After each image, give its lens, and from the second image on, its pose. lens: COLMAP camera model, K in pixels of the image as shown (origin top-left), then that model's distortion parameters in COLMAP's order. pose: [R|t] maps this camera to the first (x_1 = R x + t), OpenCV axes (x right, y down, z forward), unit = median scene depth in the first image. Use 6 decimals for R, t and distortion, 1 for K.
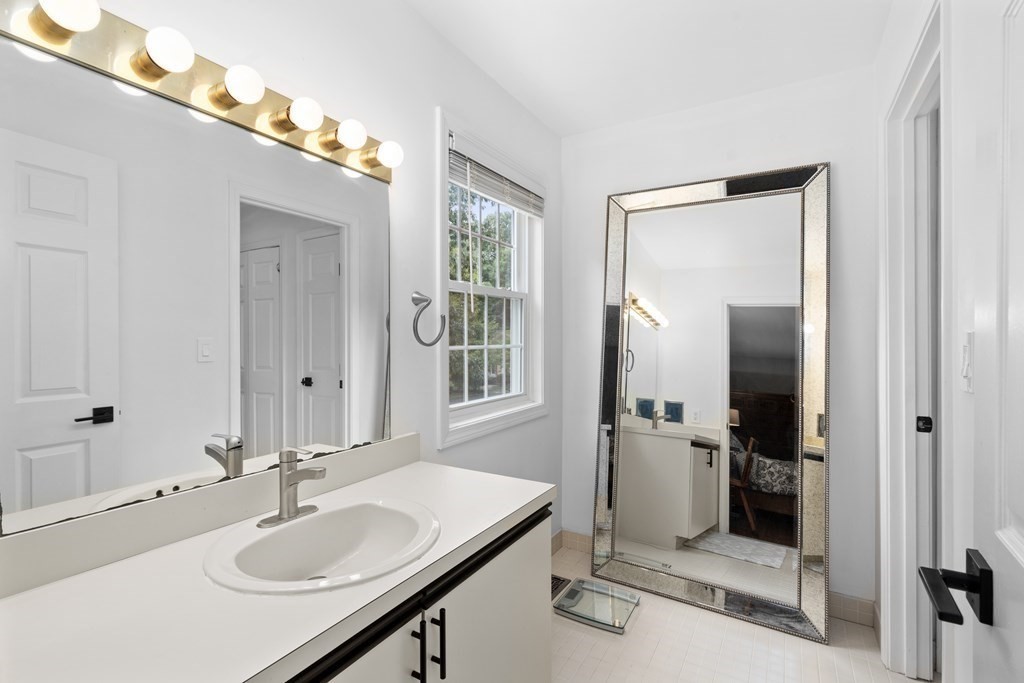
lens RADIAL K [[464.8, 0, 514.6], [0, 464.8, 337.9], [0, 0, 1]] dist [-0.004029, 0.001370]
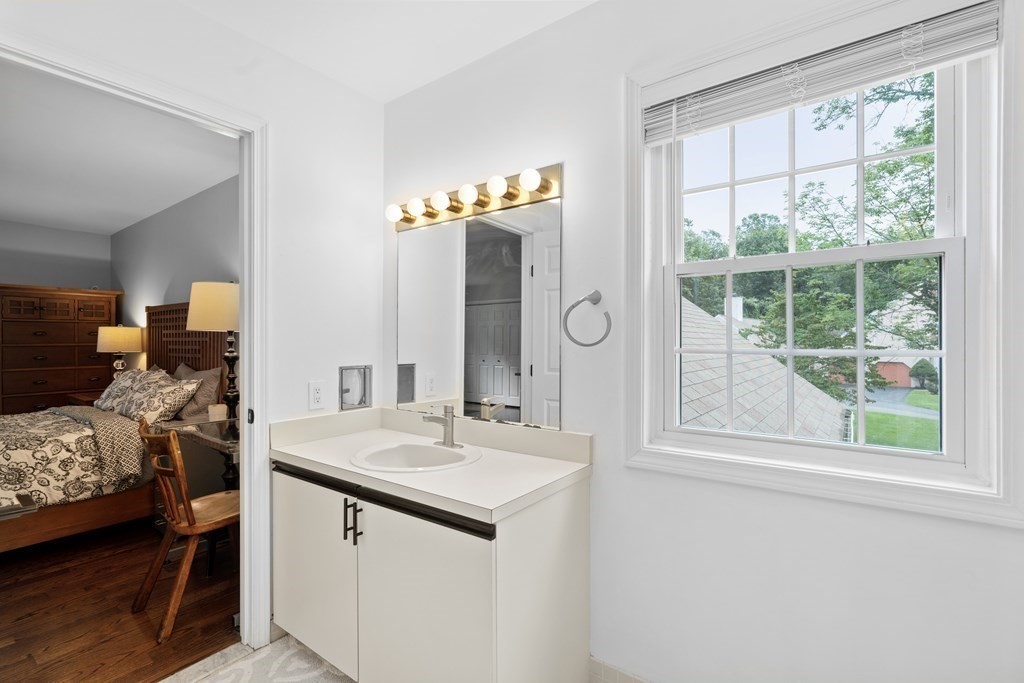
lens RADIAL K [[464.8, 0, 515.9], [0, 464.8, 341.4], [0, 0, 1]] dist [-0.004029, 0.001370]
pose [[-0.084950, 0.007048, -0.996360, 0.709491], [-0.000156, 0.999975, 0.007086, 0.000081], [0.996385, 0.000757, -0.084946, 0.849891]]
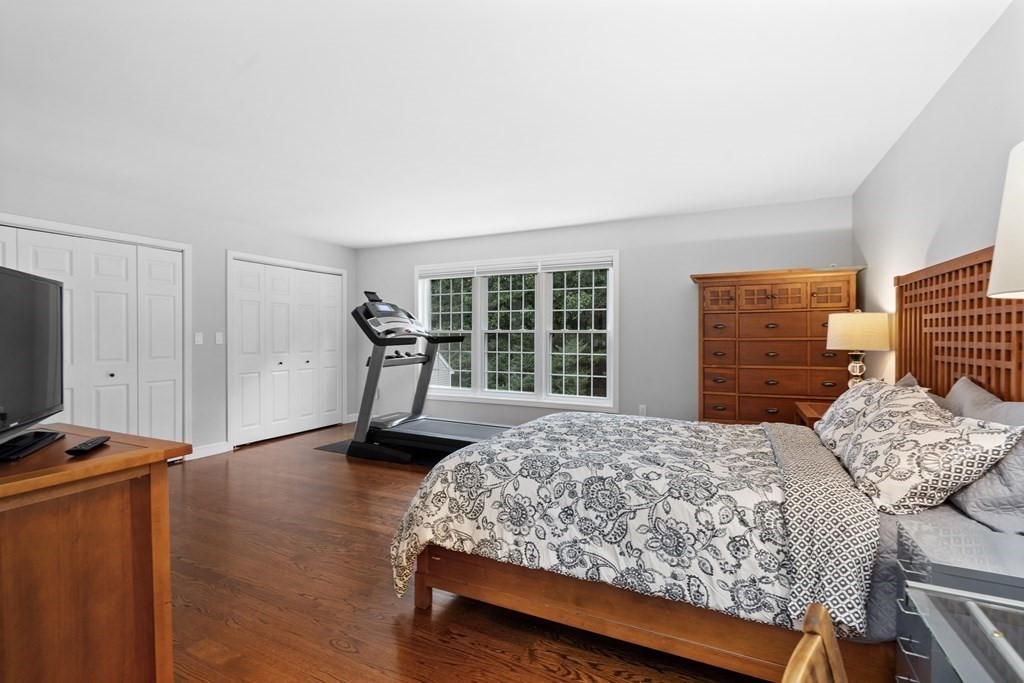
lens RADIAL K [[464.8, 0, 508.0], [0, 464.8, 341.2], [0, 0, 1]] dist [-0.004029, 0.001370]
pose [[-0.995208, 0.010318, -0.097234, 0.390883], [0.009400, 0.999907, 0.009900, 0.005325], [0.097327, 0.008939, -0.995212, 0.568062]]
